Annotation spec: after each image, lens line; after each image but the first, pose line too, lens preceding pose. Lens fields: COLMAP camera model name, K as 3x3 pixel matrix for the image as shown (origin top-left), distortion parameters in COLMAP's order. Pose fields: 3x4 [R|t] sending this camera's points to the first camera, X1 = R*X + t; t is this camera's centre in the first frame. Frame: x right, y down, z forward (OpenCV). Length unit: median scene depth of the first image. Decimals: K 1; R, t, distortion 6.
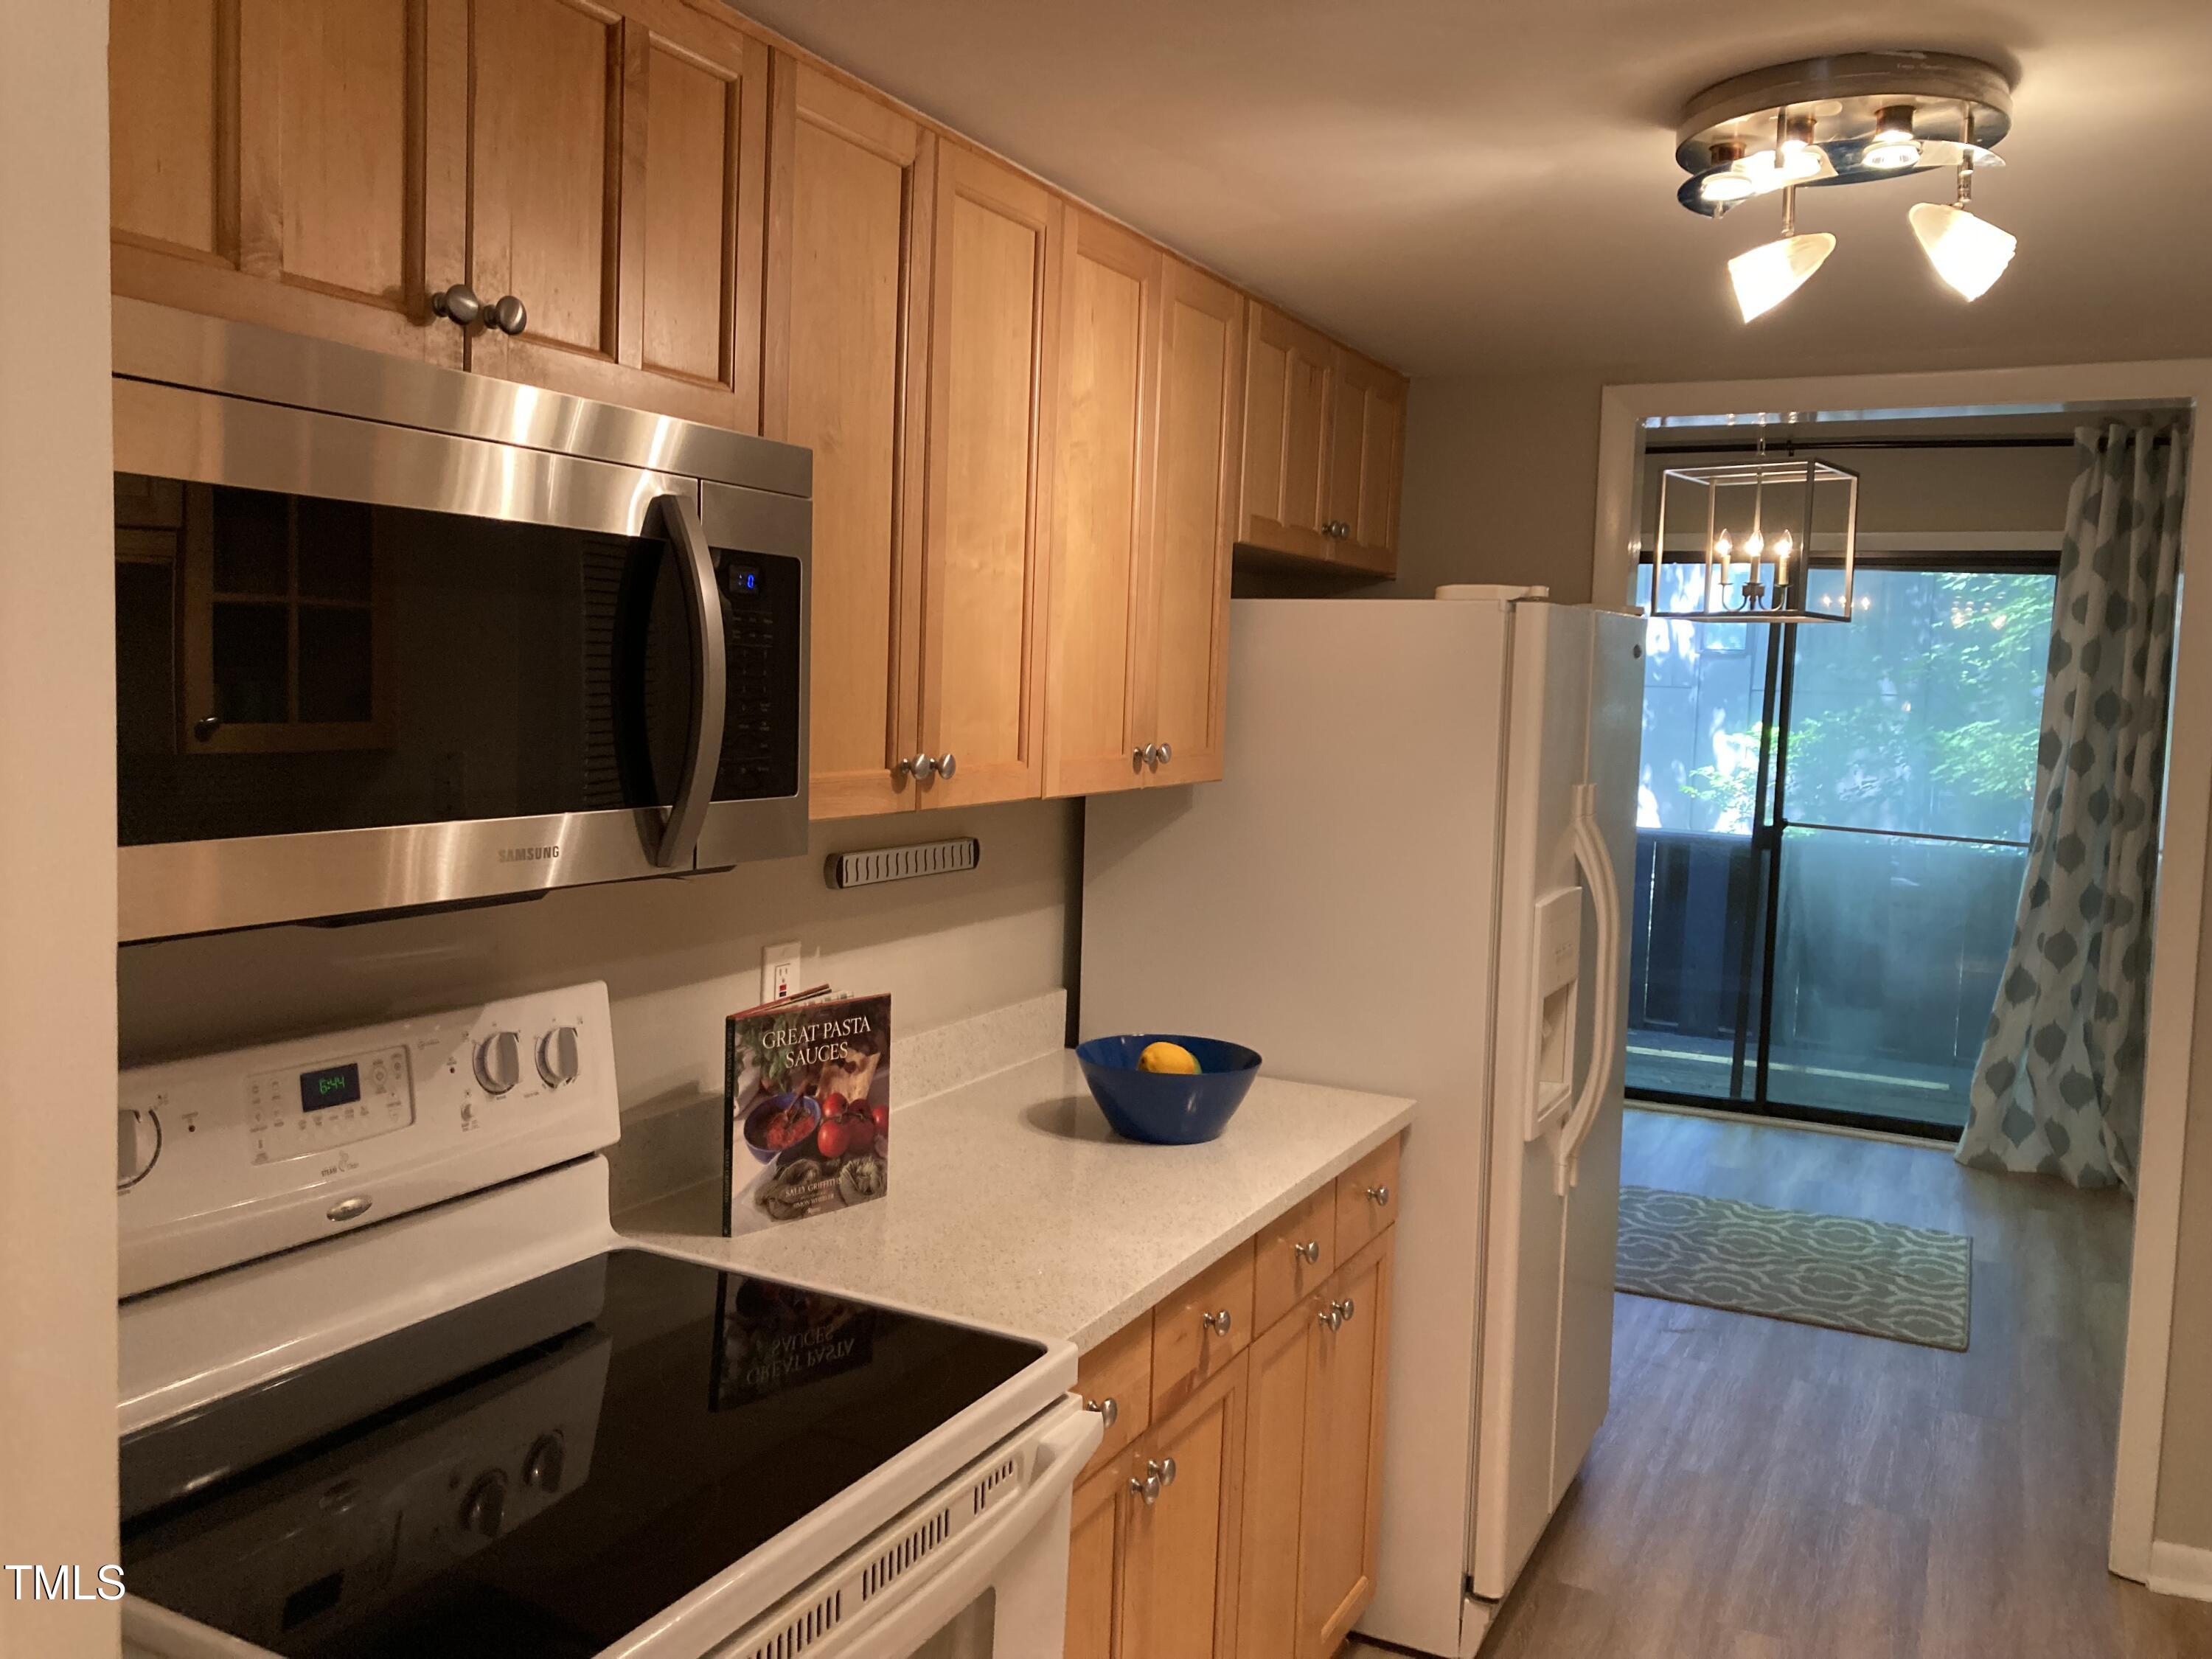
lens RADIAL K [[1812.2, 0, 1019.2], [0, 1812.2, 782.7], [0, 0, 1]] dist [0.003910, -0.005072]
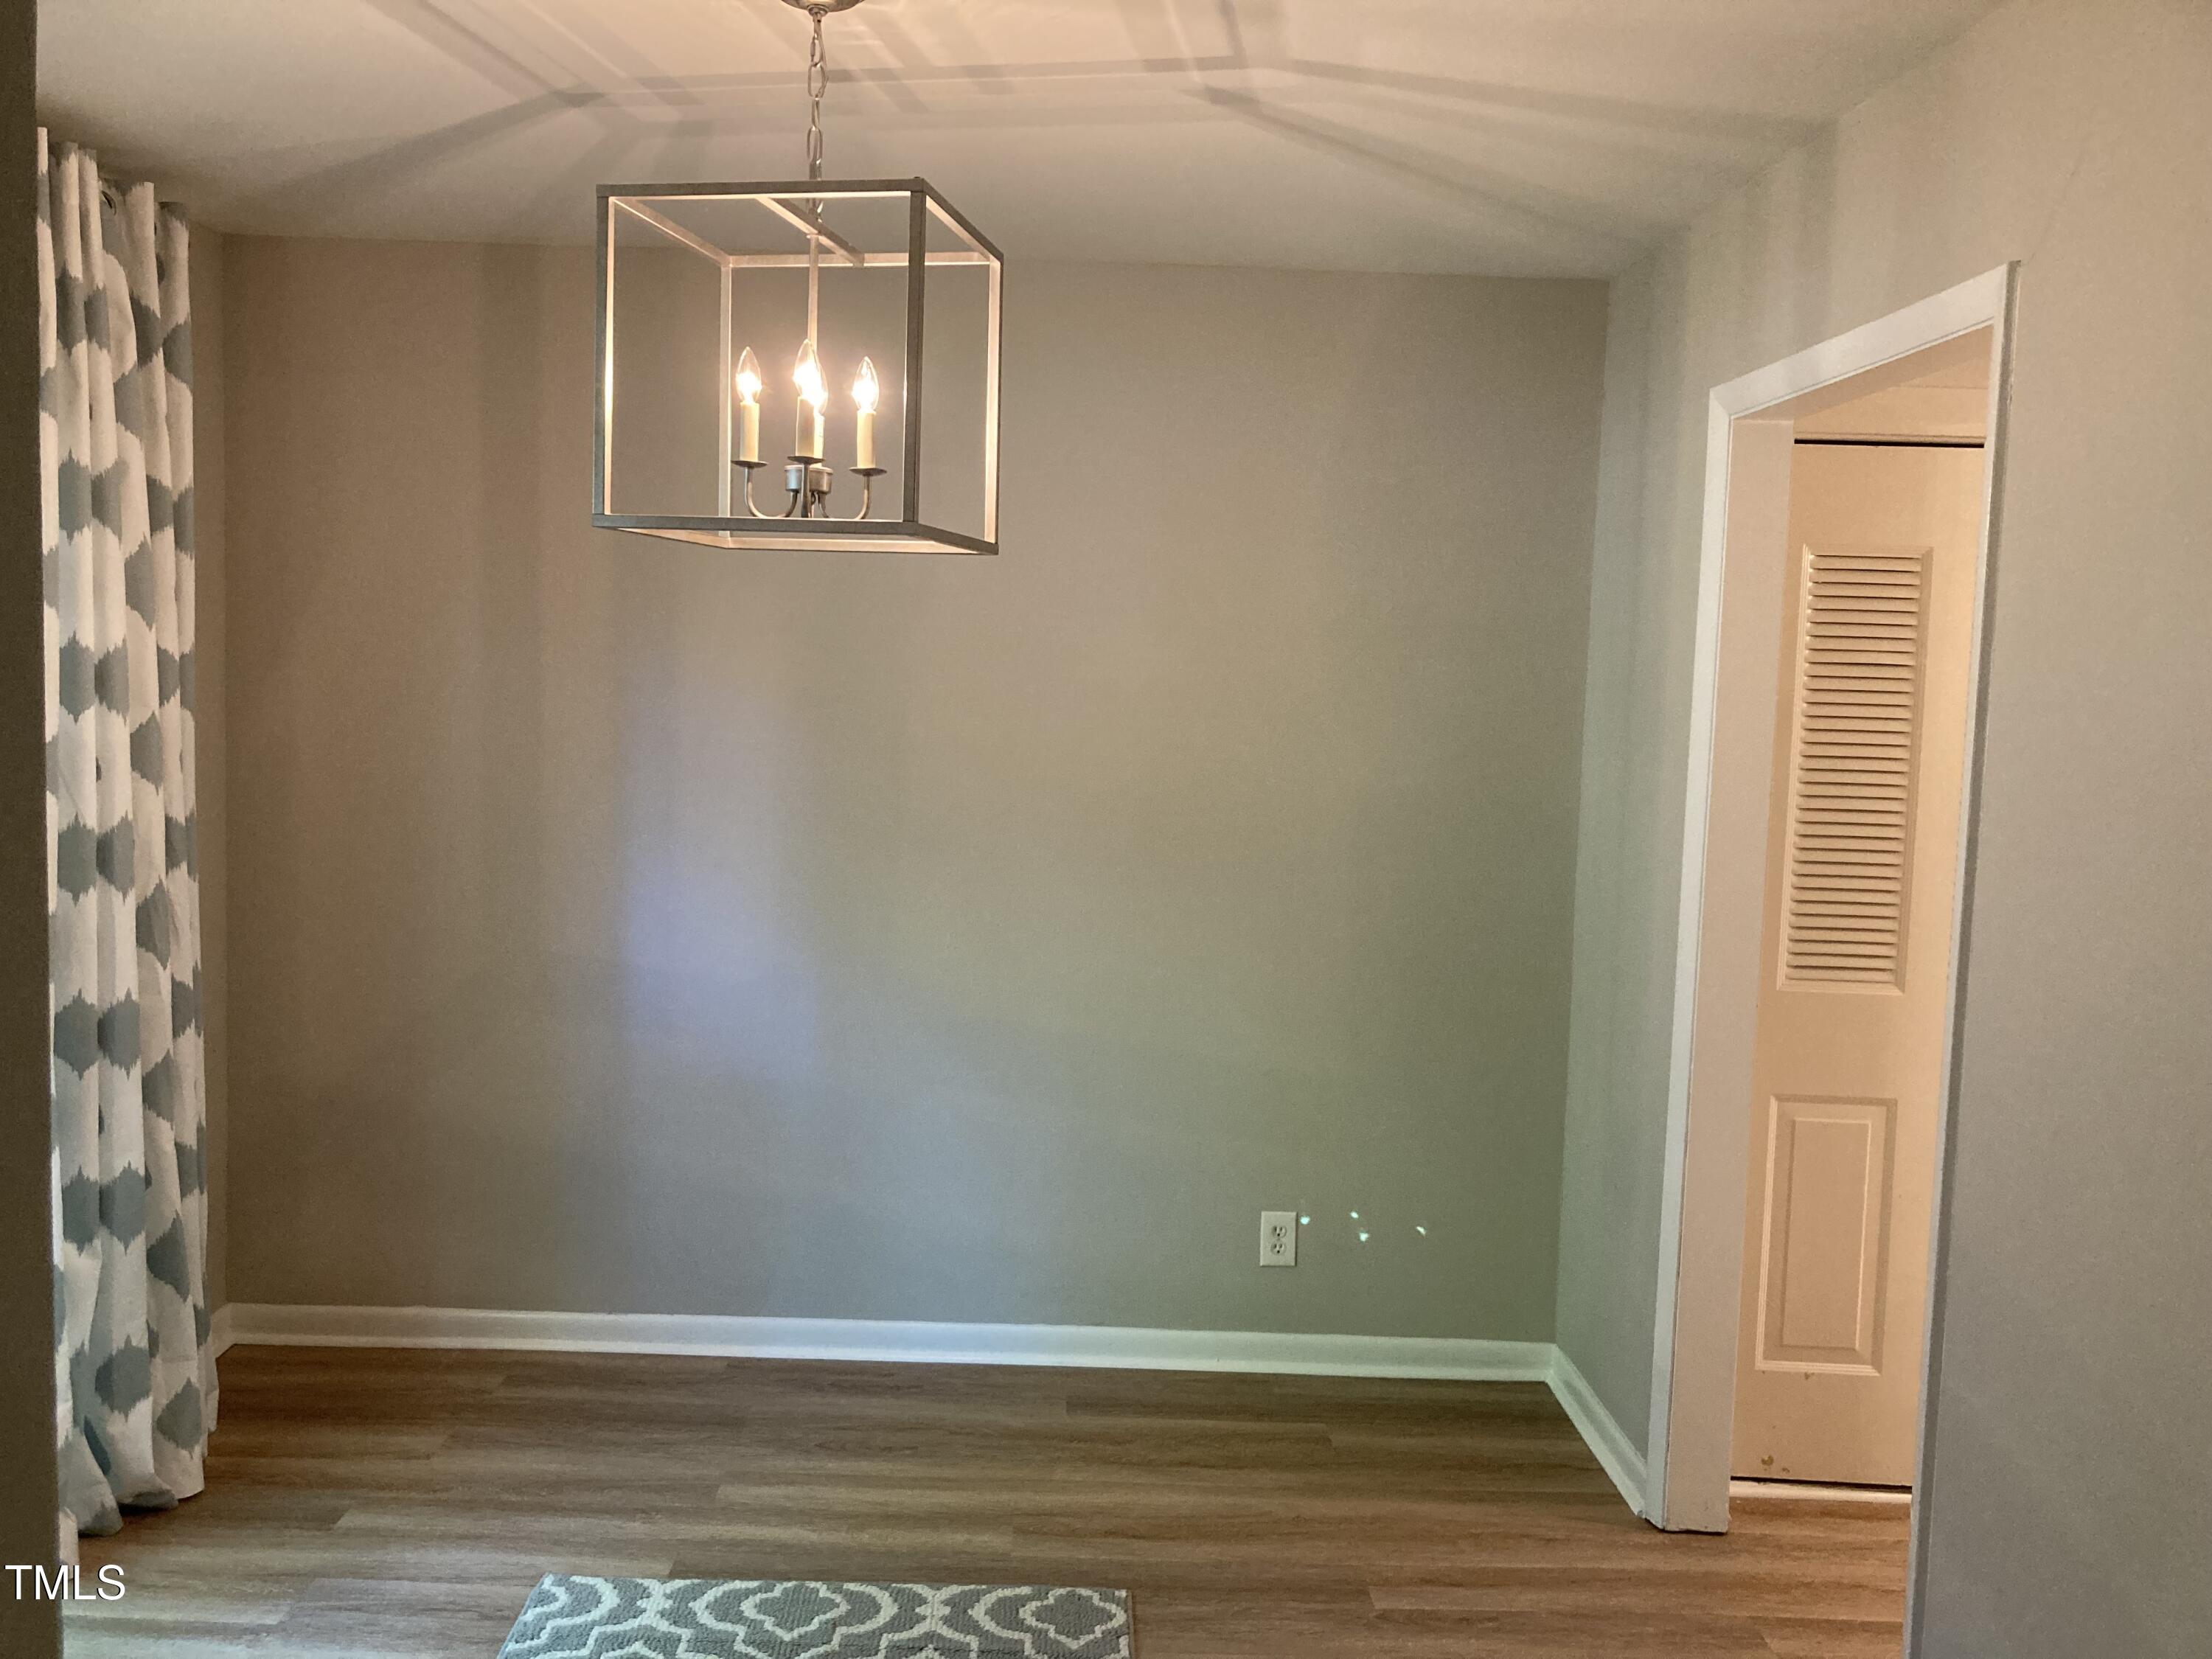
lens RADIAL K [[1823.0, 0, 1094.0], [0, 1823.0, 830.9], [0, 0, 1]] dist [0.040120, -0.034281]
pose [[-0.492509, -0.113029, 0.862937, -0.058184], [0.006276, 0.991044, 0.133390, -0.071012], [-0.870285, 0.071111, -0.487388, 1.091783]]
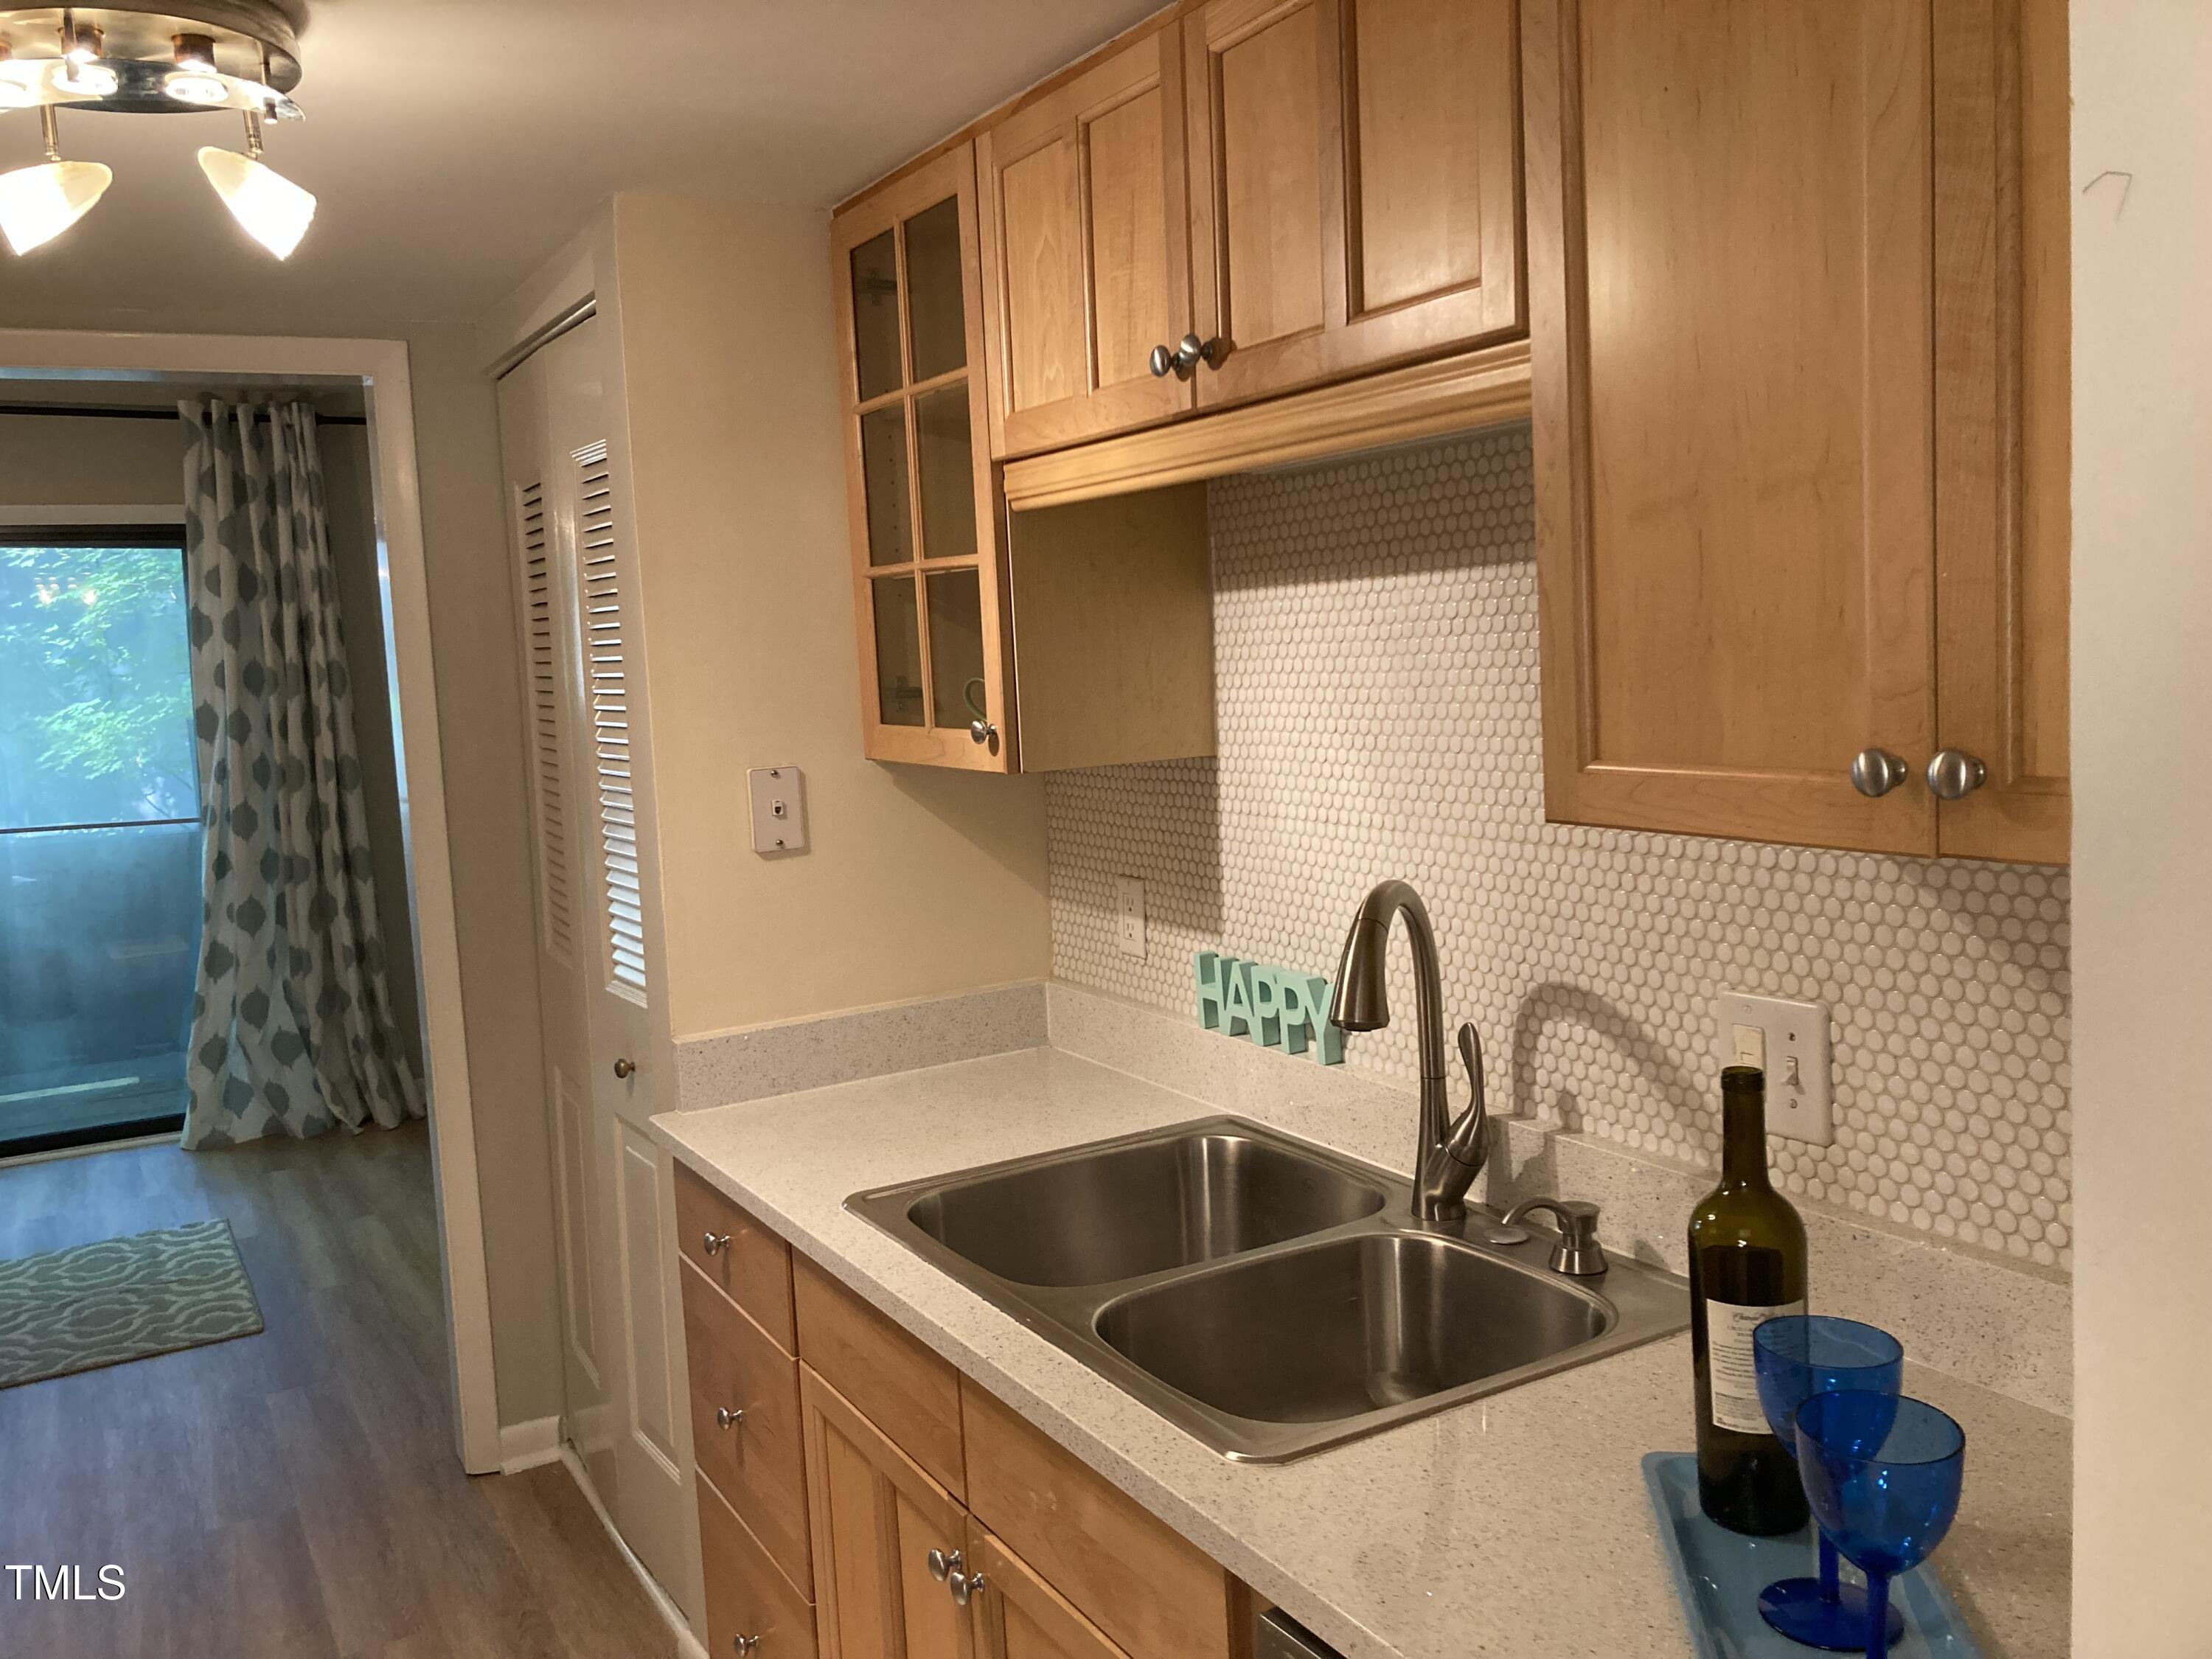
lens RADIAL K [[1832.1, 0, 1098.4], [0, 1832.1, 794.4], [0, 0, 1]] dist [0.009136, 0.004943]
pose [[0.524809, -0.133980, 0.840610, -0.036586], [0.118985, 0.989387, 0.083408, -0.005681], [-0.842863, 0.056246, 0.535180, 0.047218]]
